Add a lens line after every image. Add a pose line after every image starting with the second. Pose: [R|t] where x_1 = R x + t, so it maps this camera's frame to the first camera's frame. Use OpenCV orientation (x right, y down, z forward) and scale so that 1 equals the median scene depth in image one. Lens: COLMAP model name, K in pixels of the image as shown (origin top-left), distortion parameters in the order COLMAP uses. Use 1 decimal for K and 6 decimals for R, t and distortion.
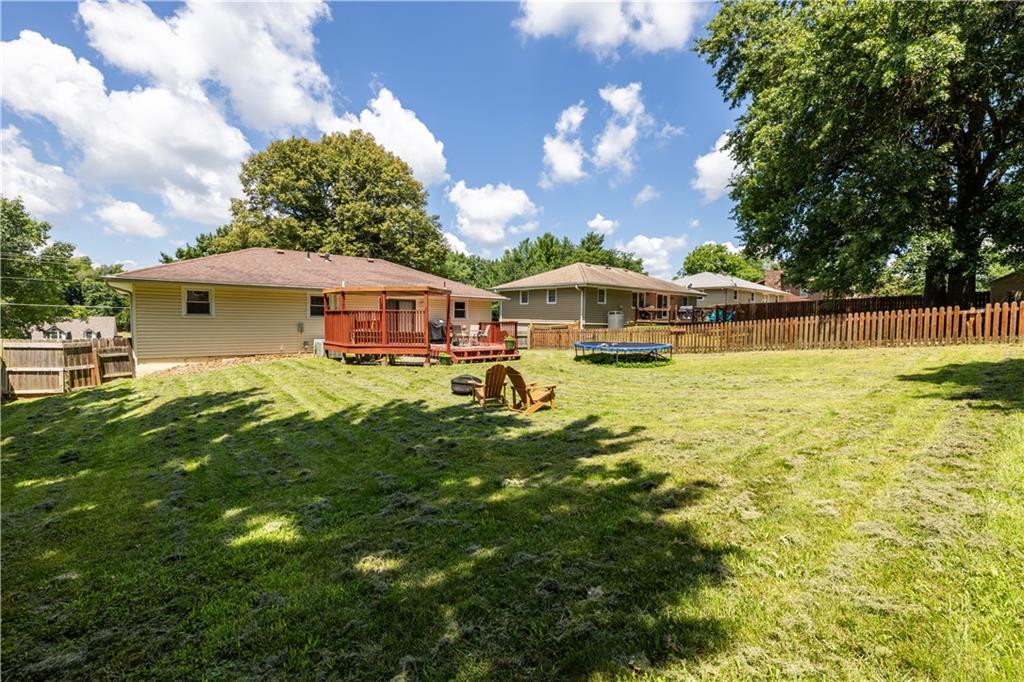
lens RADIAL K [[438.0, 0, 515.0], [0, 438.0, 348.8], [0, 0, 1]] dist [0.012265, 0.000106]
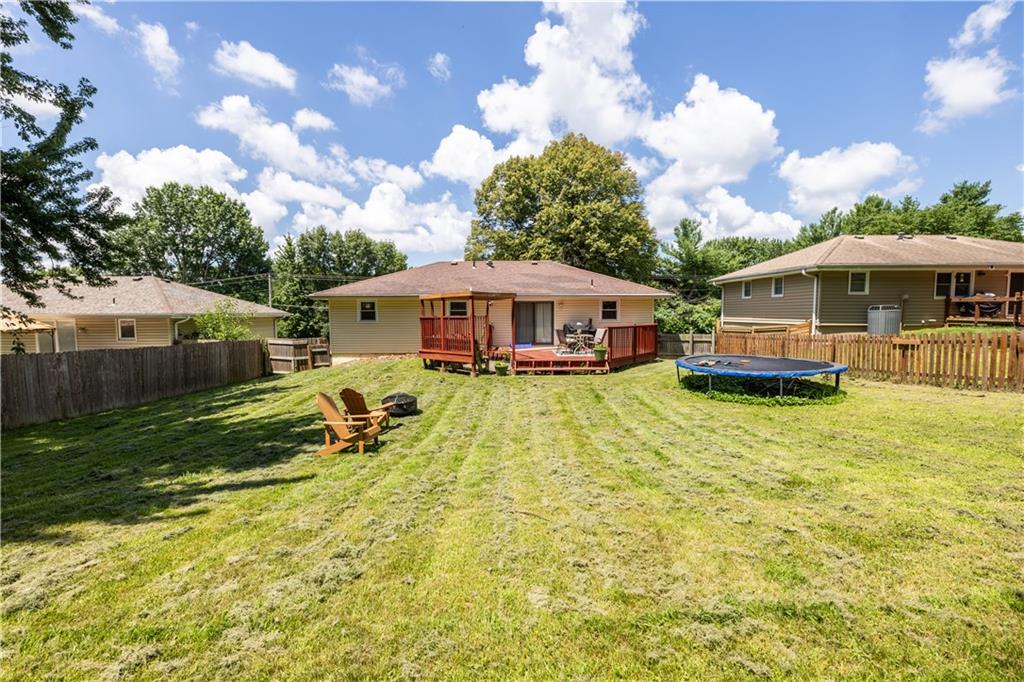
lens RADIAL K [[429.7, 0, 513.3], [0, 429.7, 340.9], [0, 0, 1]] dist [0.001948, 0.000302]
pose [[0.769866, 0.027416, -0.637616, 0.216705], [-0.029717, 0.999533, 0.007098, -0.021436], [0.637513, 0.013483, 0.770322, 0.166779]]
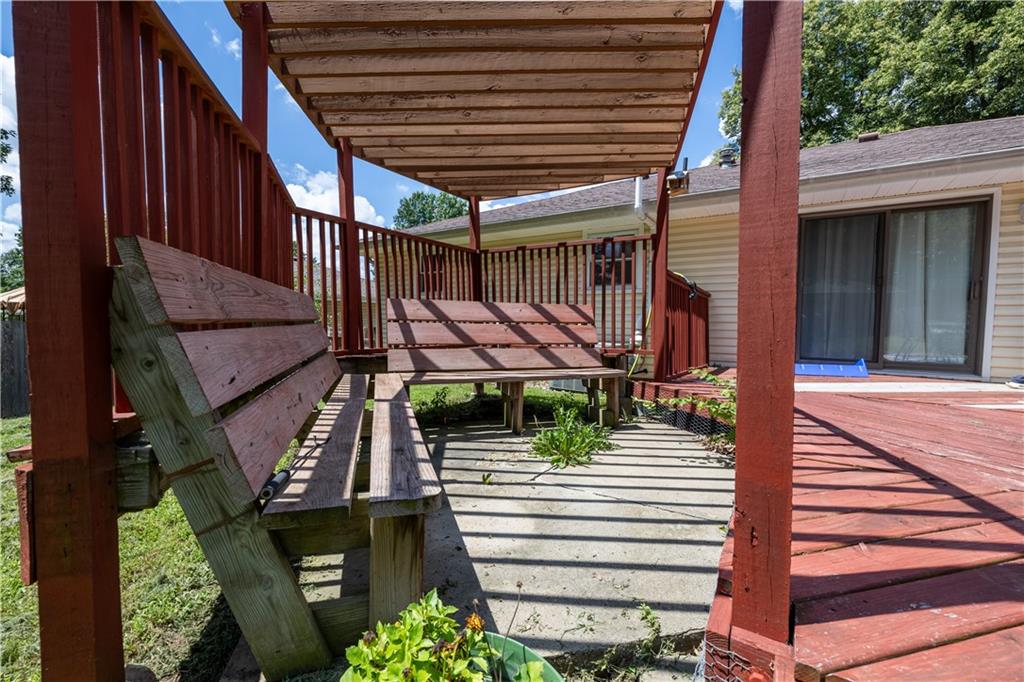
lens RADIAL K [[427.8, 0, 512.2], [0, 427.8, 339.7], [0, 0, 1]] dist [0.002530, 0.000330]
pose [[0.294434, 0.029471, -0.955217, -0.059904], [-0.072213, 0.997353, 0.008512, -0.014206], [0.952939, 0.066473, 0.295783, 0.505296]]
